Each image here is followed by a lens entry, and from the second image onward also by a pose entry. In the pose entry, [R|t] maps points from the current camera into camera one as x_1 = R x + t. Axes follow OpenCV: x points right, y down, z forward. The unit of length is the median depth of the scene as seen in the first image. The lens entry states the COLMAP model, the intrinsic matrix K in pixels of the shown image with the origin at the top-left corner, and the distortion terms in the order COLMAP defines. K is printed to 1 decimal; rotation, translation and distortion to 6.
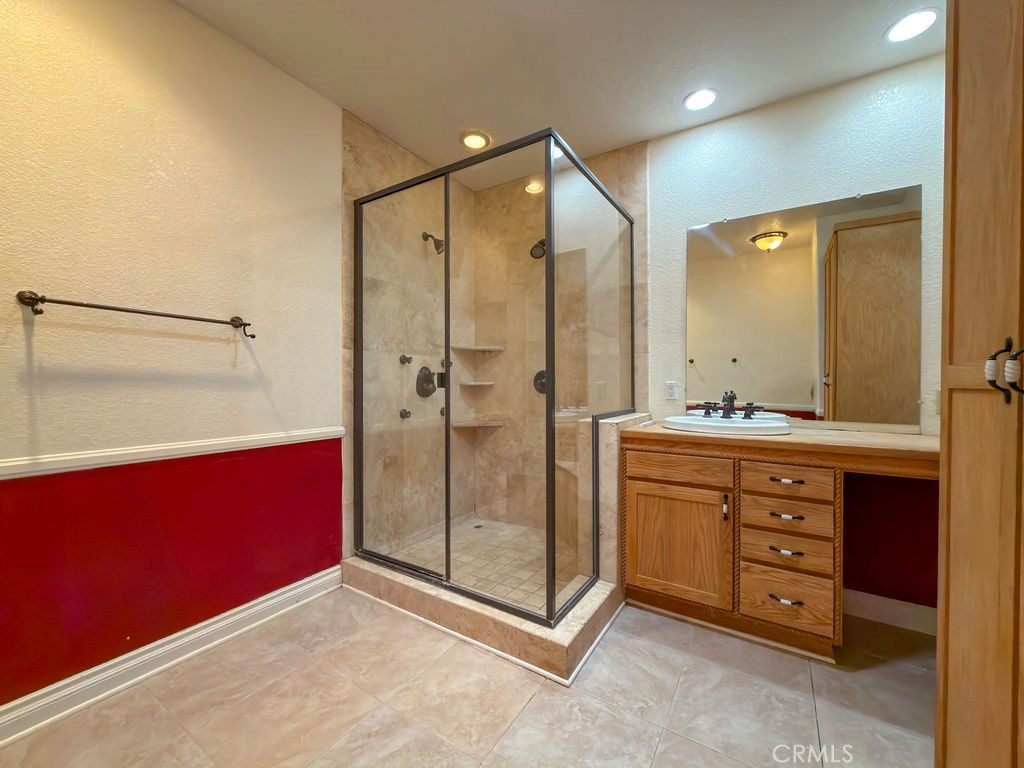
lens RADIAL K [[411.7, 0, 510.9], [0, 411.7, 383.4], [0, 0, 1]] dist [0.001505, -0.001080]
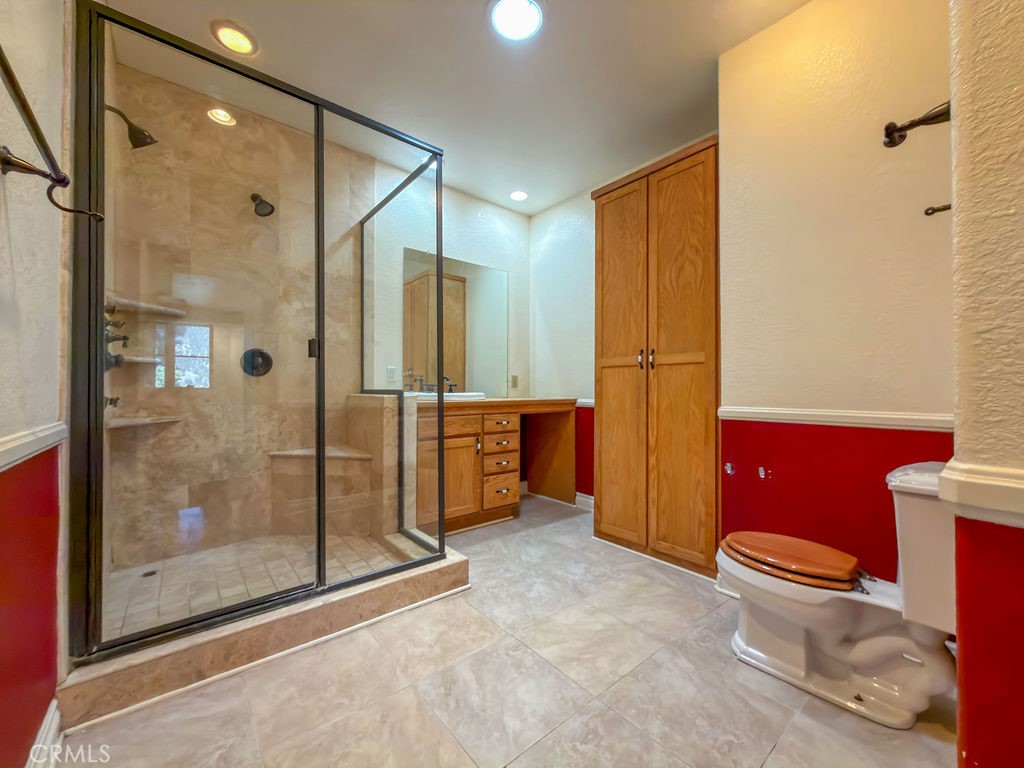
lens RADIAL K [[411.7, 0, 510.0], [0, 411.7, 385.9], [0, 0, 1]] dist [0.001505, -0.001080]
pose [[0.304756, 0.003152, 0.952425, -0.925523], [0.003384, 0.999985, -0.004393, 0.080687], [-0.952424, 0.004561, 0.304741, 0.404530]]
